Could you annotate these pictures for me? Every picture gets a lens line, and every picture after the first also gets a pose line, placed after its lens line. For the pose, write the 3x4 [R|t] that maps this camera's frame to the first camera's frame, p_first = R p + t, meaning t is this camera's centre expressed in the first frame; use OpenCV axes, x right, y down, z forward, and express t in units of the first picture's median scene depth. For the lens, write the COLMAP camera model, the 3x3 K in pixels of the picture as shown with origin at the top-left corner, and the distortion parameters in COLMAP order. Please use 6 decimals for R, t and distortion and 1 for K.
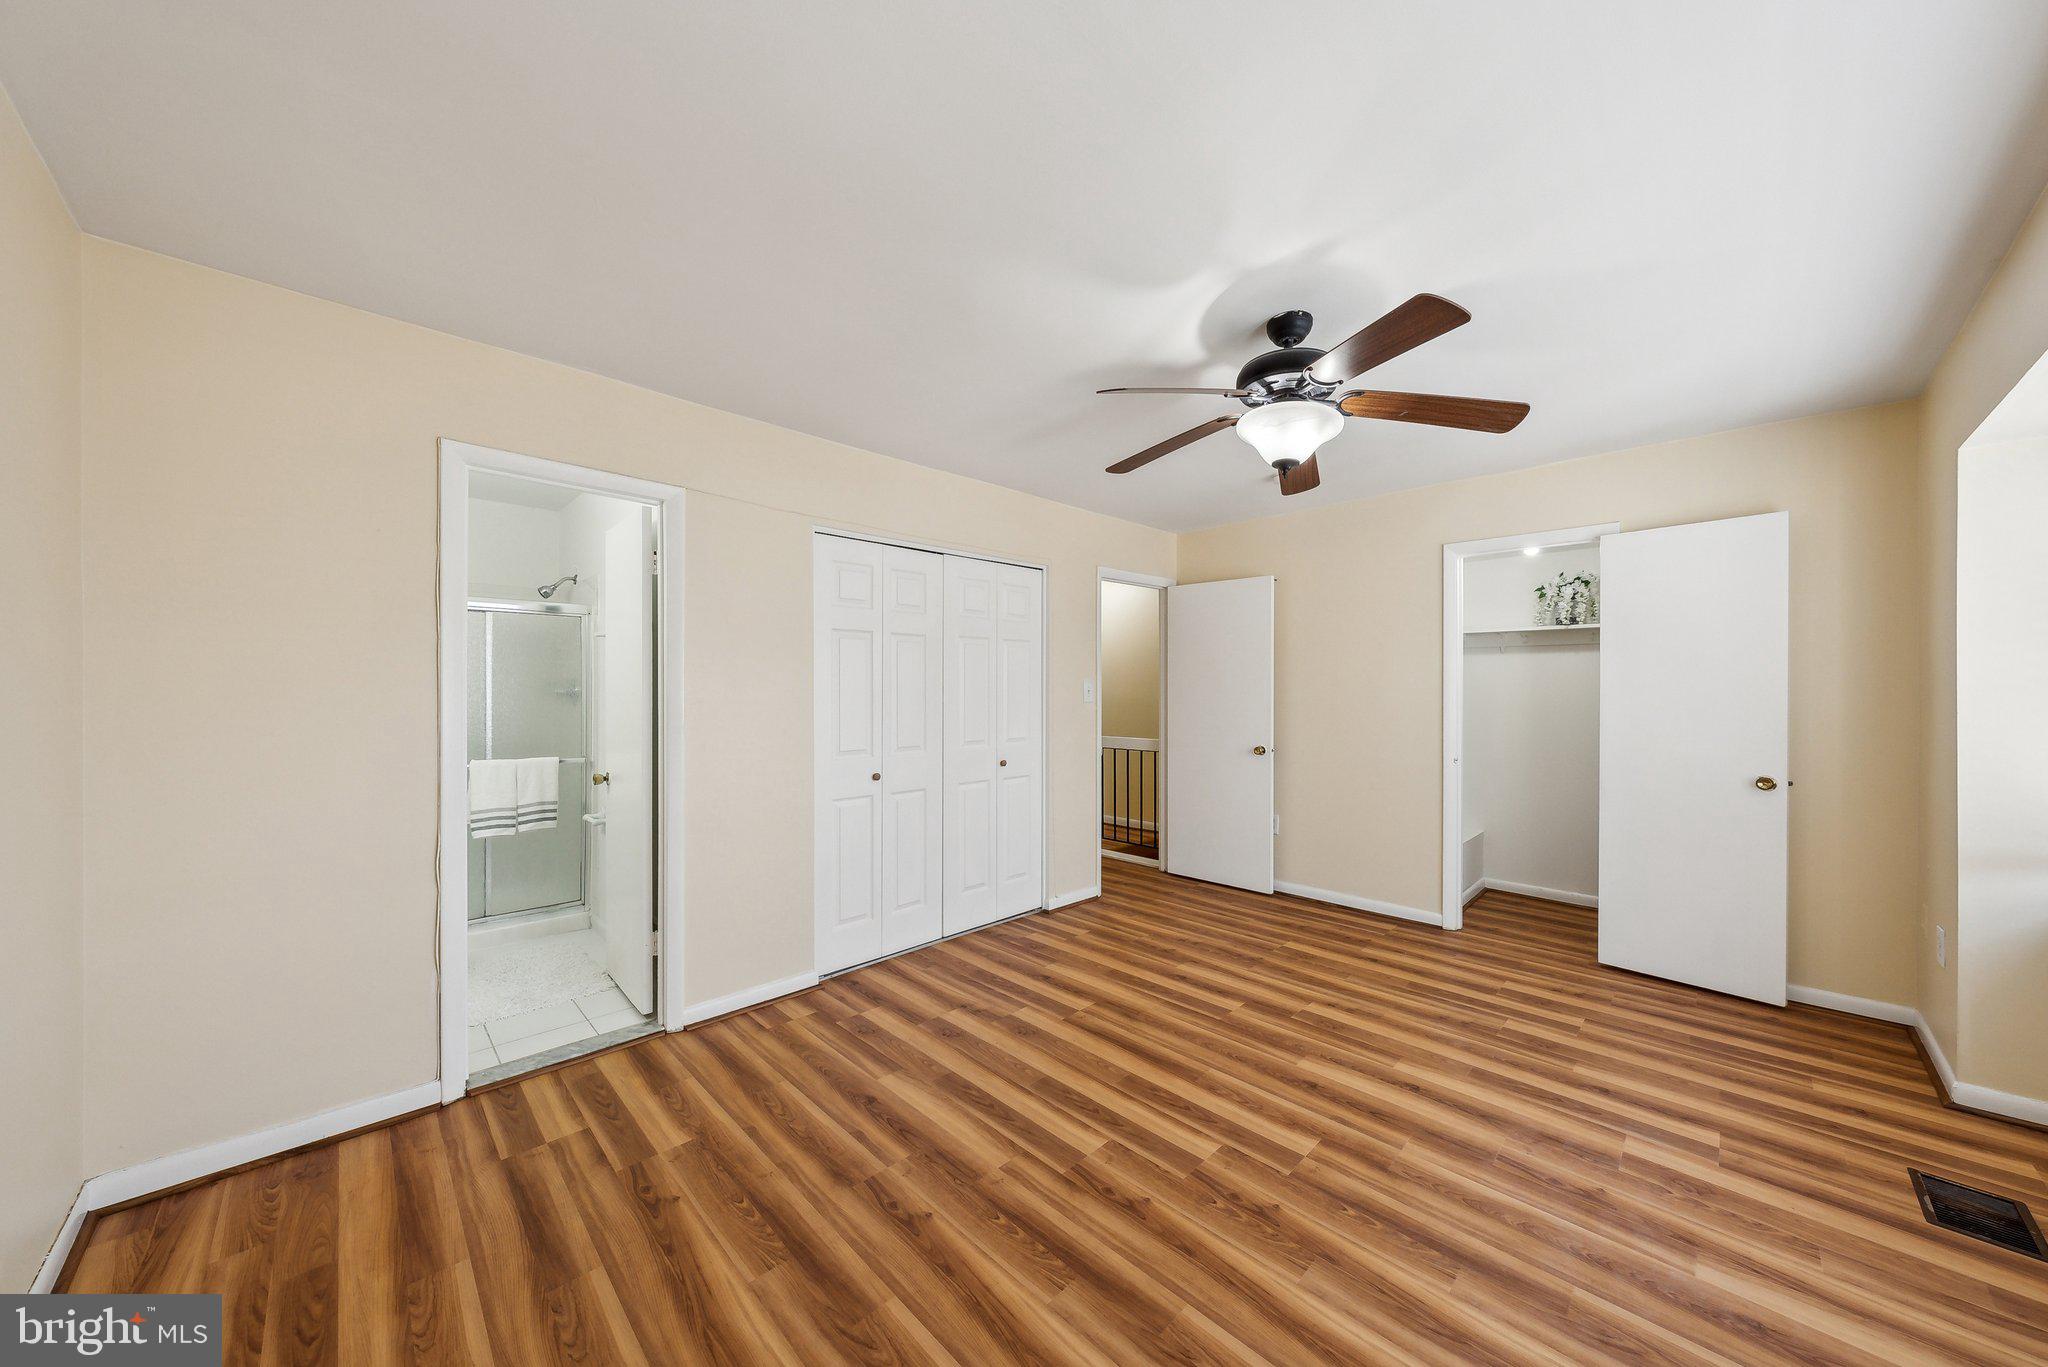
lens RADIAL K [[702.2, 0, 1012.8], [0, 702.2, 686.7], [0, 0, 1]] dist [-0.019587, -0.000062]
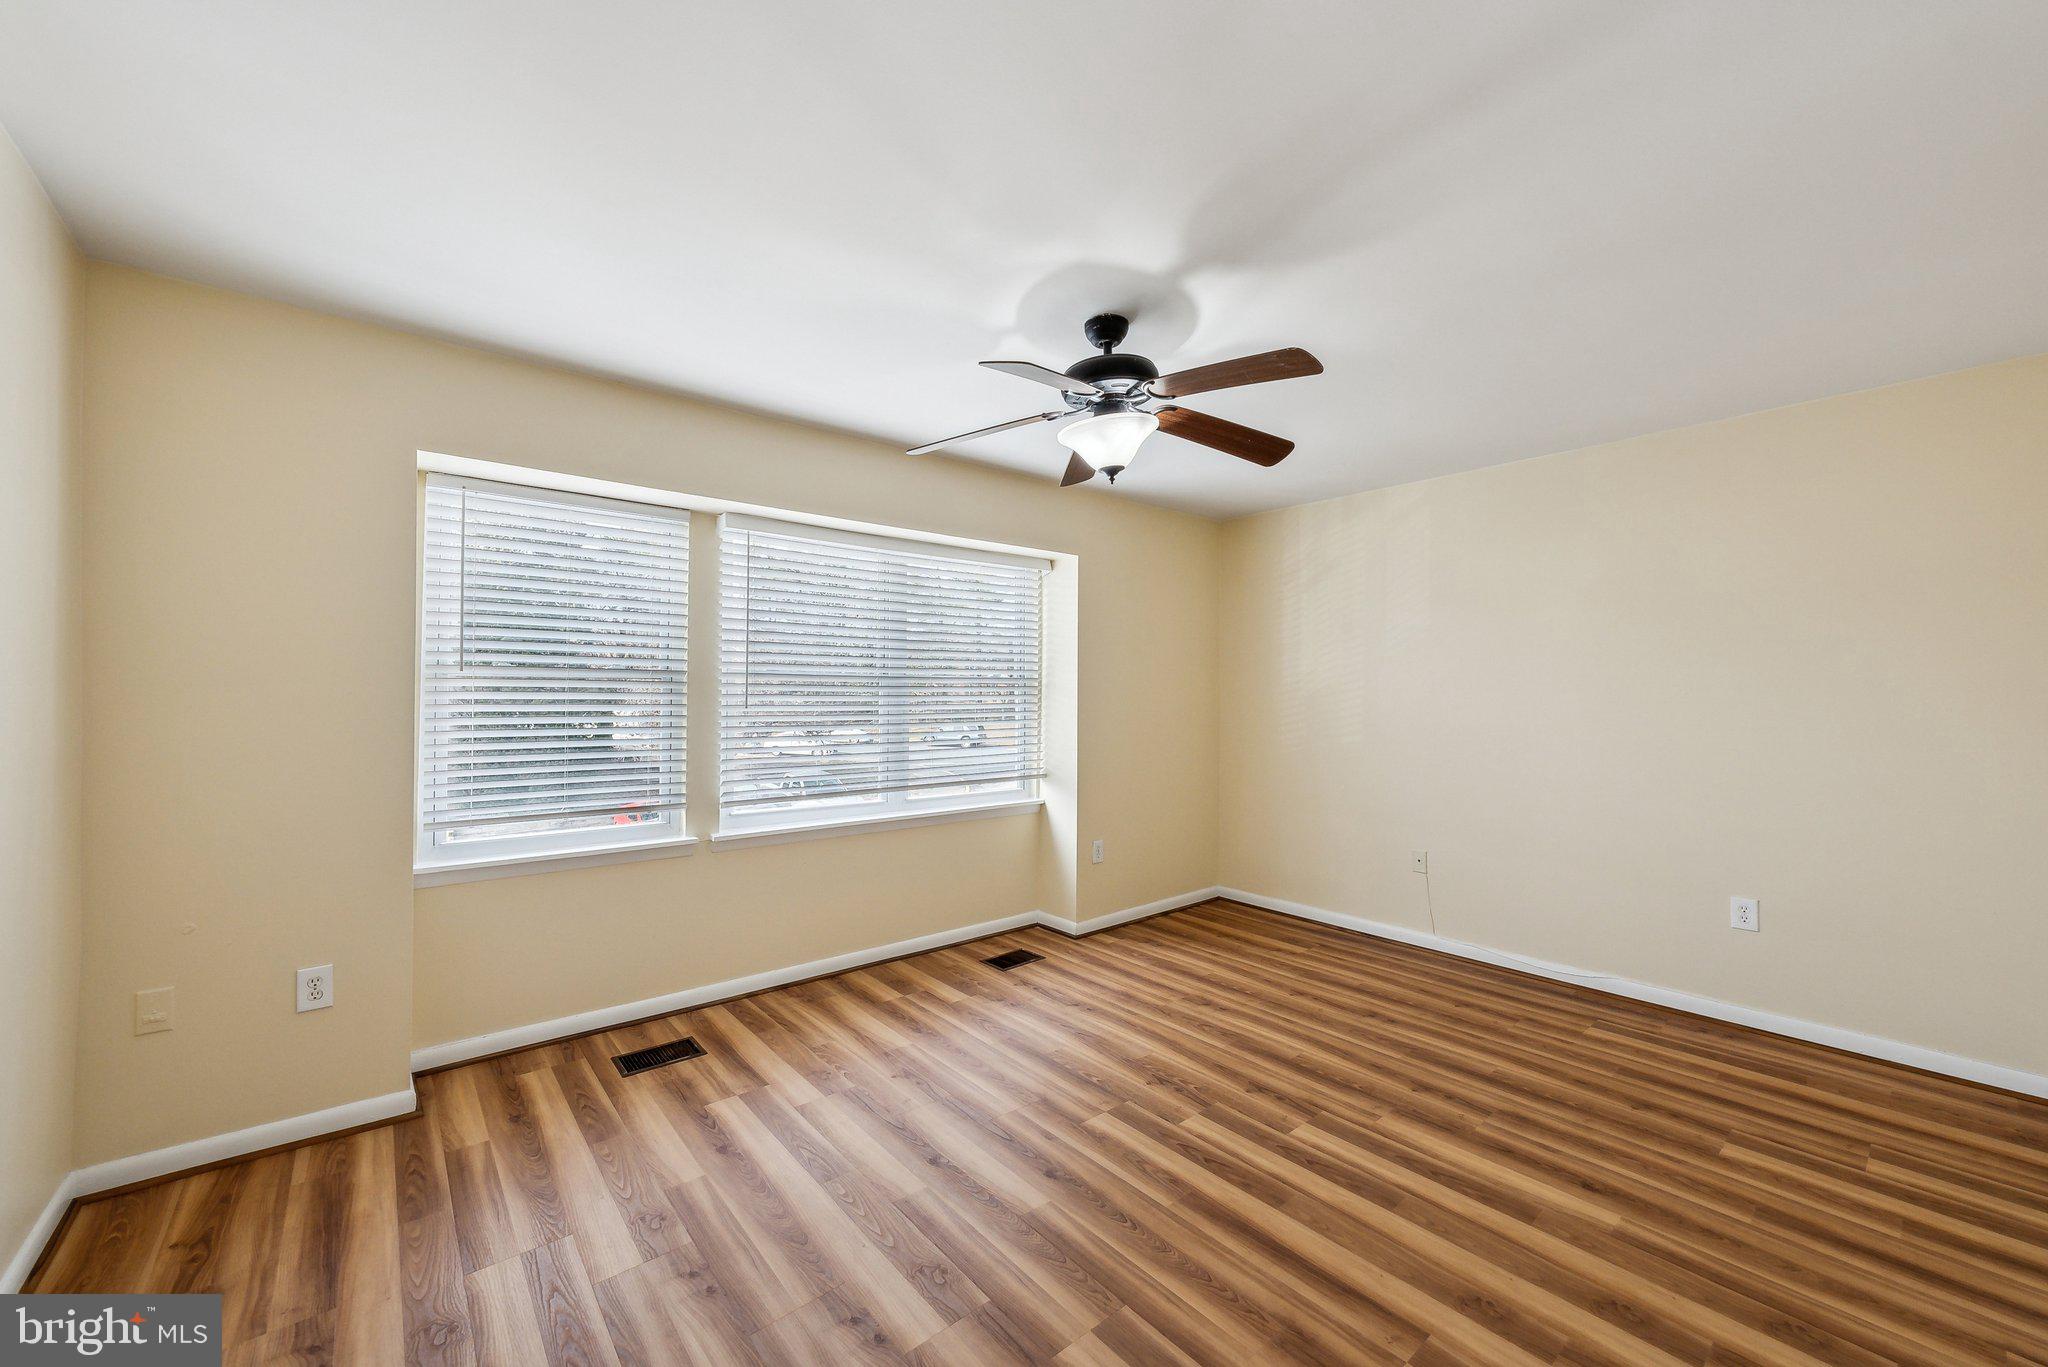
lens RADIAL K [[752.8, 0, 1027.8], [0, 752.8, 693.4], [0, 0, 1]] dist [0.004658, -0.000341]
pose [[-0.997541, -0.004129, 0.069963, 0.459142], [-0.004797, 0.999945, -0.009373, 0.012392], [-0.069921, -0.009686, -0.997506, 2.201793]]
